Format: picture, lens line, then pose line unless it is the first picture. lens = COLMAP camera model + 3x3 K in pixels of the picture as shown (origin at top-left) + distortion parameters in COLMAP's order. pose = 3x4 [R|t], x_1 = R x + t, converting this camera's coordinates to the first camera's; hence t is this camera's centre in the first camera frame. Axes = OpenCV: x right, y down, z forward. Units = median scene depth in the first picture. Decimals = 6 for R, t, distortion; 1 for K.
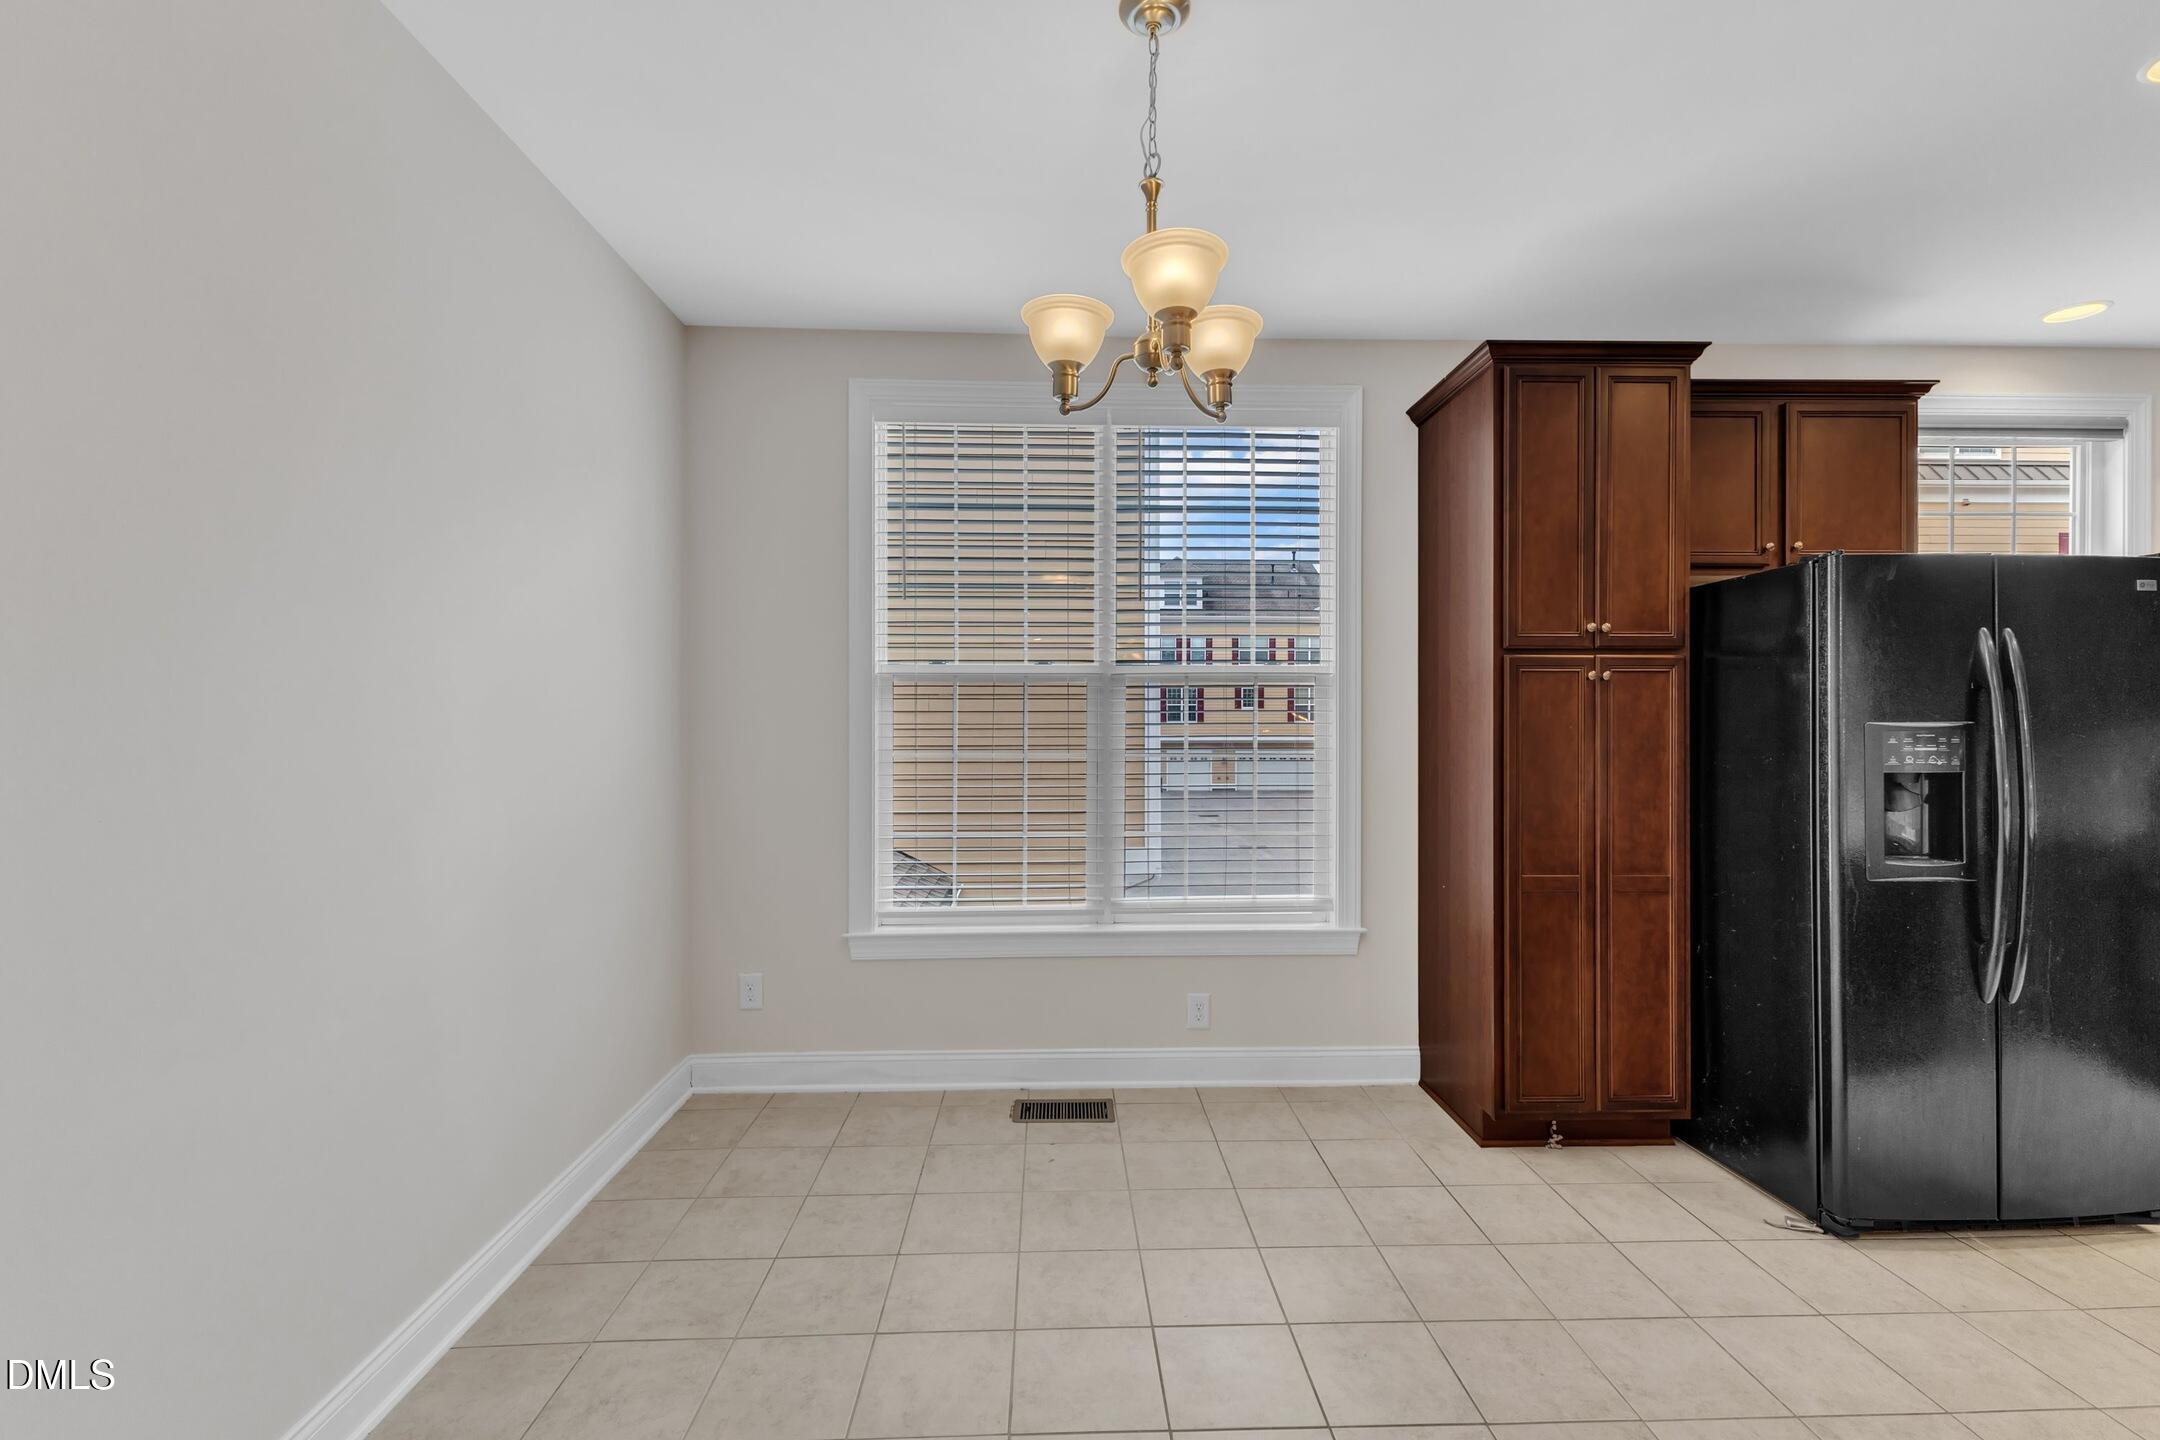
lens RADIAL K [[943.7, 0, 1088.9], [0, 943.7, 729.8], [0, 0, 1]] dist [0.010726, -0.001445]
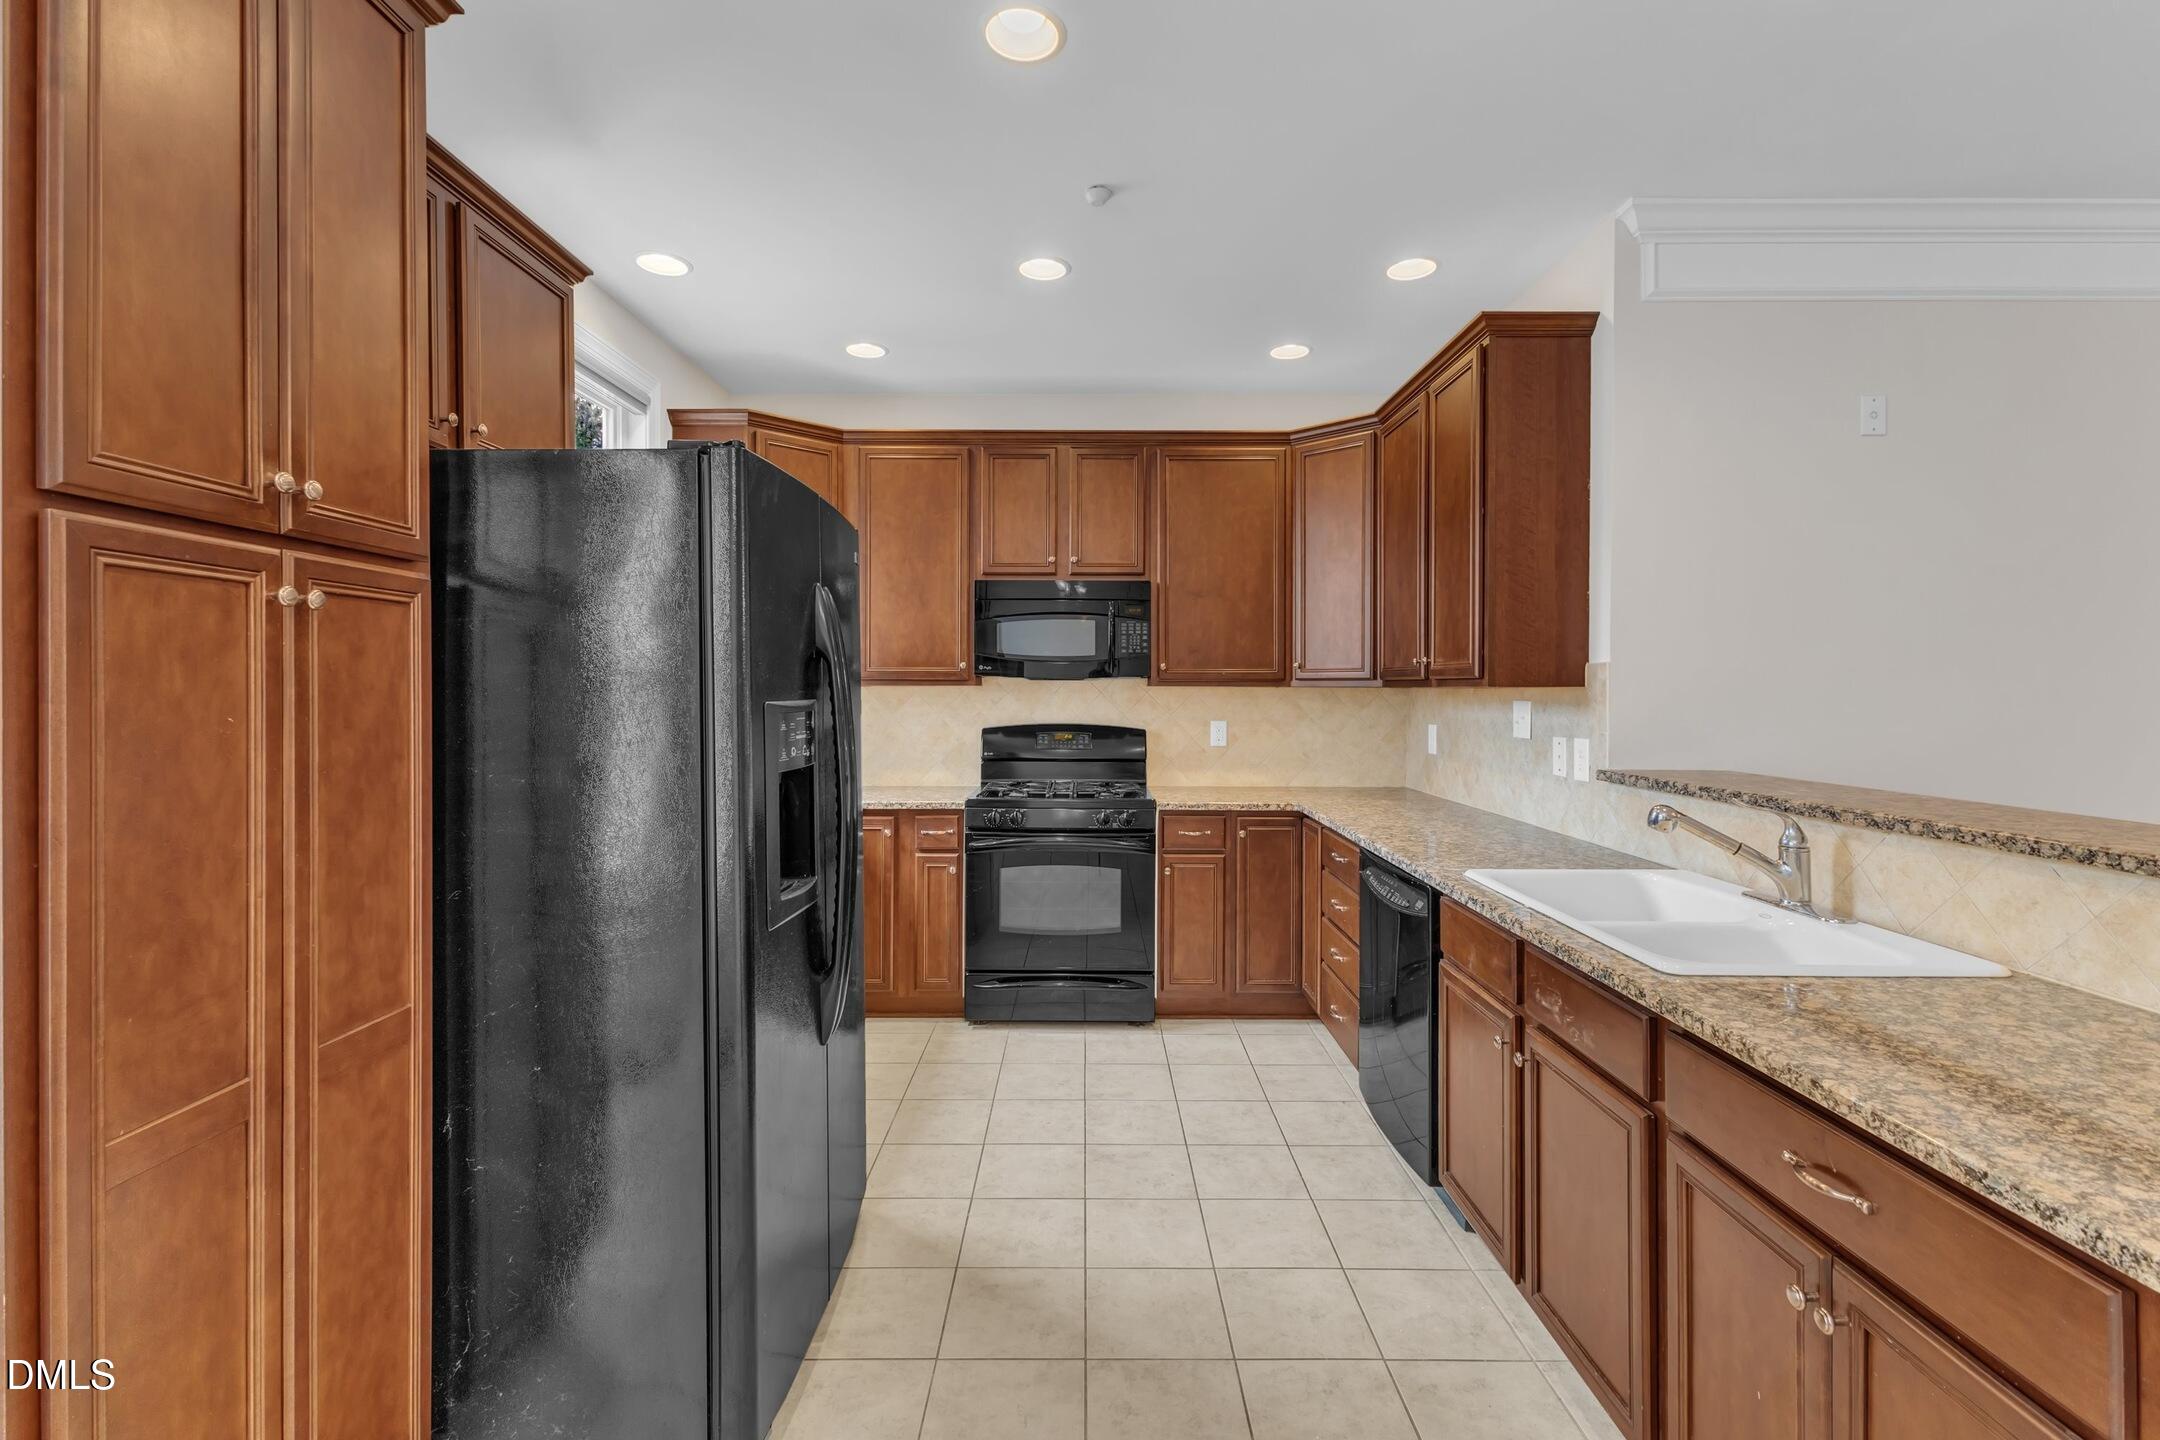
lens RADIAL K [[943.7, 0, 1079.8], [0, 943.7, 691.6], [0, 0, 1]] dist [0.010726, -0.001445]
pose [[0.039800, -0.002973, 0.999203, 0.119425], [0.007943, 0.999965, 0.002659, -0.012759], [-0.999176, 0.007831, 0.039822, 0.619456]]
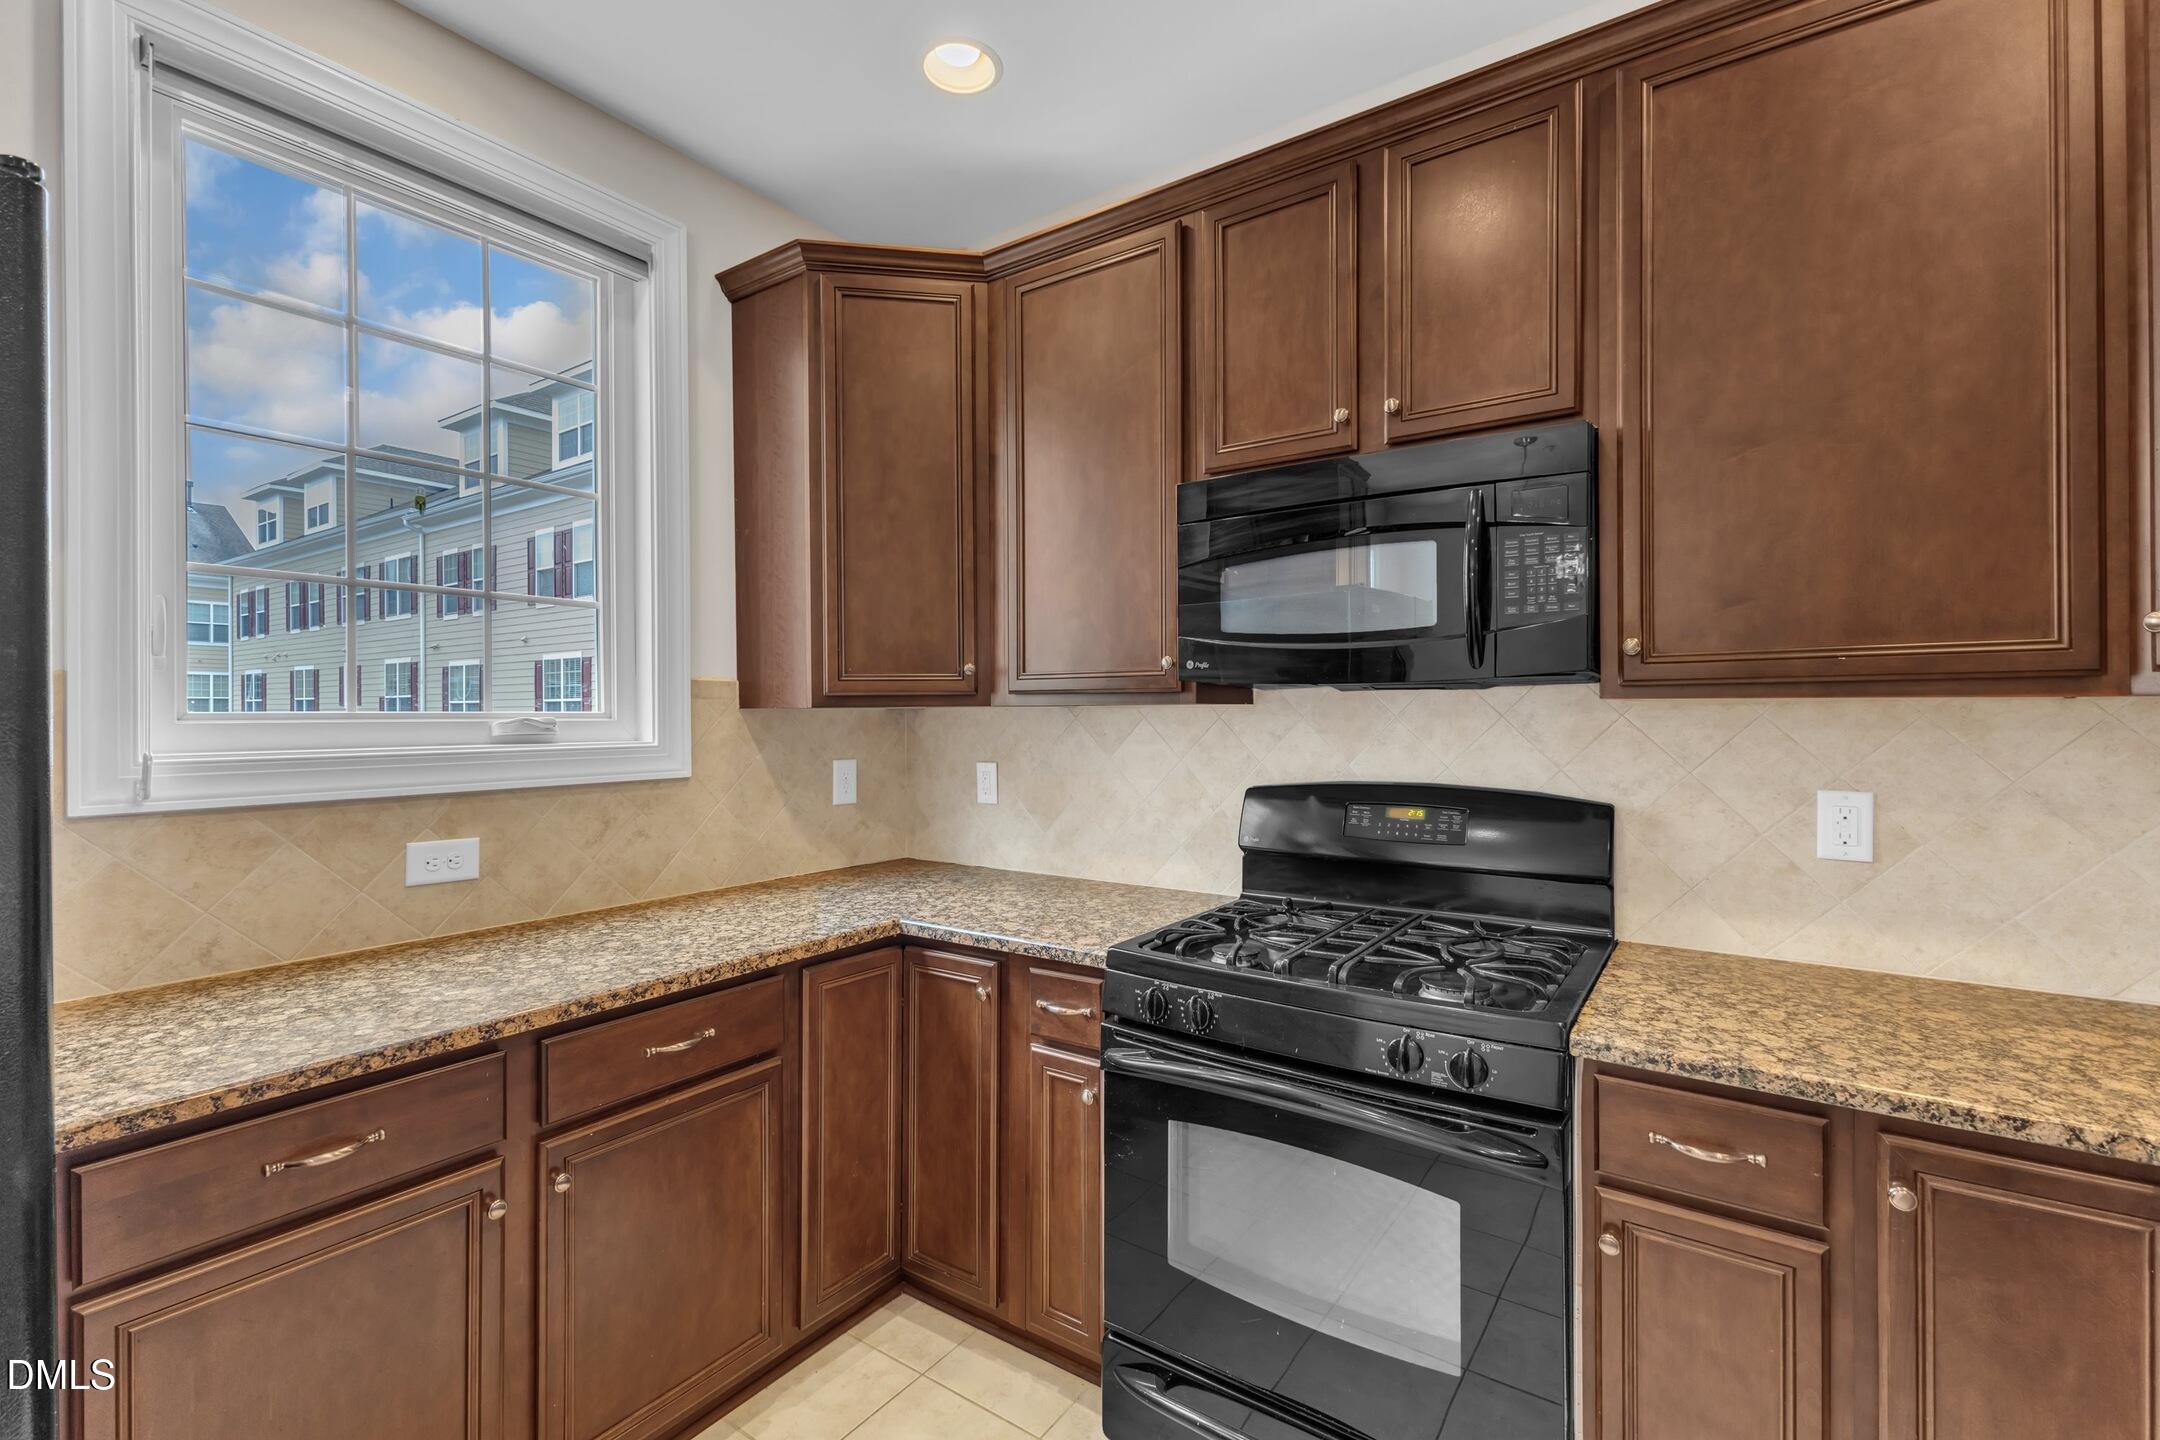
lens RADIAL K [[943.7, 0, 1089.8], [0, 943.7, 716.6], [0, 0, 1]] dist [0.010726, -0.001445]
pose [[0.594101, -0.004183, 0.804379, 0.927066], [0.012130, 0.999919, -0.003759, -0.007812], [-0.804299, 0.011991, 0.594104, 0.481646]]
